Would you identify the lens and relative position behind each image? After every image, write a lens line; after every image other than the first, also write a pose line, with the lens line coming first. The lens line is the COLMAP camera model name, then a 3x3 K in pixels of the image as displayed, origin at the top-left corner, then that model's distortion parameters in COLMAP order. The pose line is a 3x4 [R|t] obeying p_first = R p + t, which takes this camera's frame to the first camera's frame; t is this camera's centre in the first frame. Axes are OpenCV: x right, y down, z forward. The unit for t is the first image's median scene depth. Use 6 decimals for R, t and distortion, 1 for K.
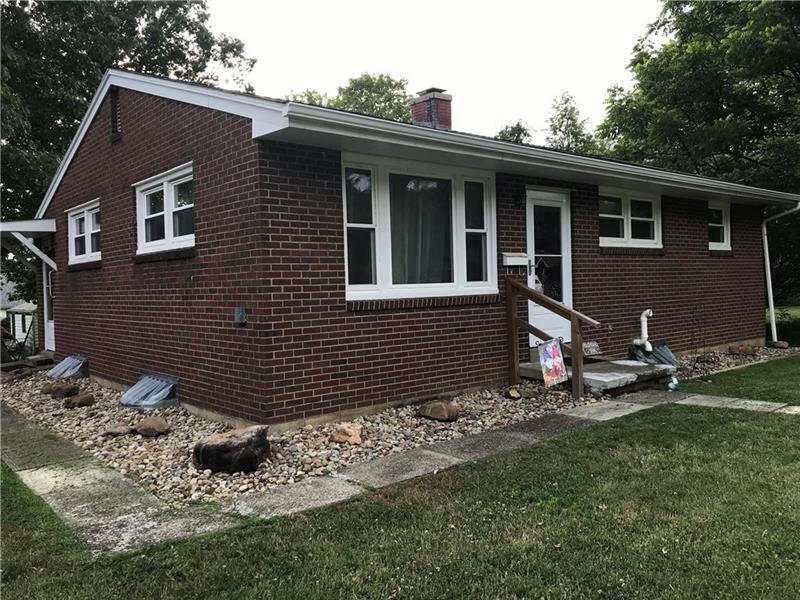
lens RADIAL K [[656.8, 0, 400.0], [0, 656.8, 300.0], [0, 0, 1]] dist [0.050469, -0.088276]
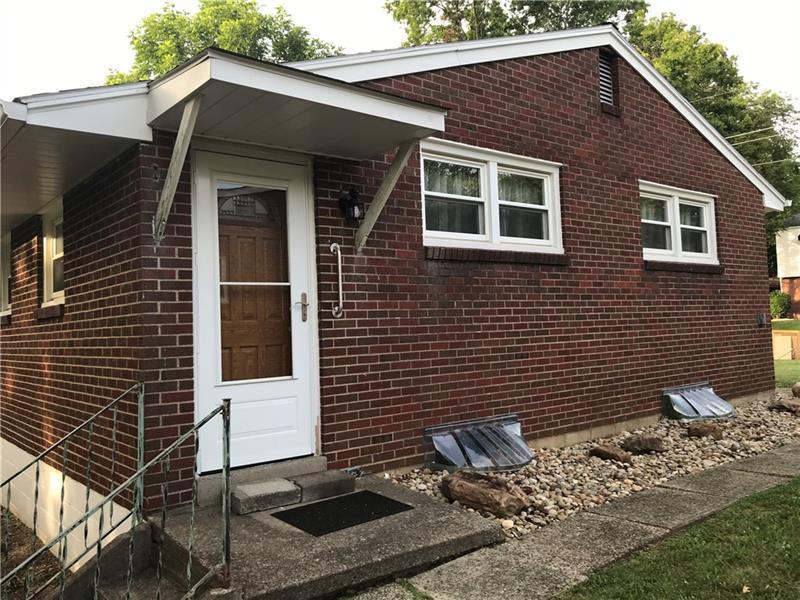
lens RADIAL K [[656.8, 0, 400.0], [0, 656.8, 300.0], [0, 0, 1]] dist [0.050469, -0.088276]
pose [[0.019048, 0.067790, 0.997518, -1.540351], [0.060135, 0.995815, -0.068822, 0.030502], [-0.998008, 0.061297, 0.014891, 1.586427]]
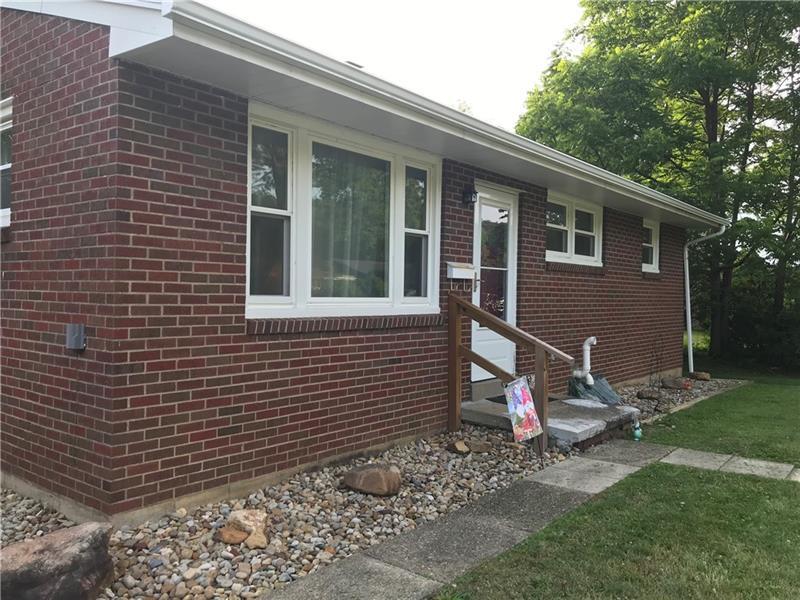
lens RADIAL K [[656.8, 0, 400.0], [0, 656.8, 300.0], [0, 0, 1]] dist [0.050469, -0.088276]
pose [[0.980643, 0.043520, 0.190905, -0.052667], [-0.041130, 0.999018, -0.016465, -0.012935], [-0.191435, 0.008294, 0.981470, 0.279763]]
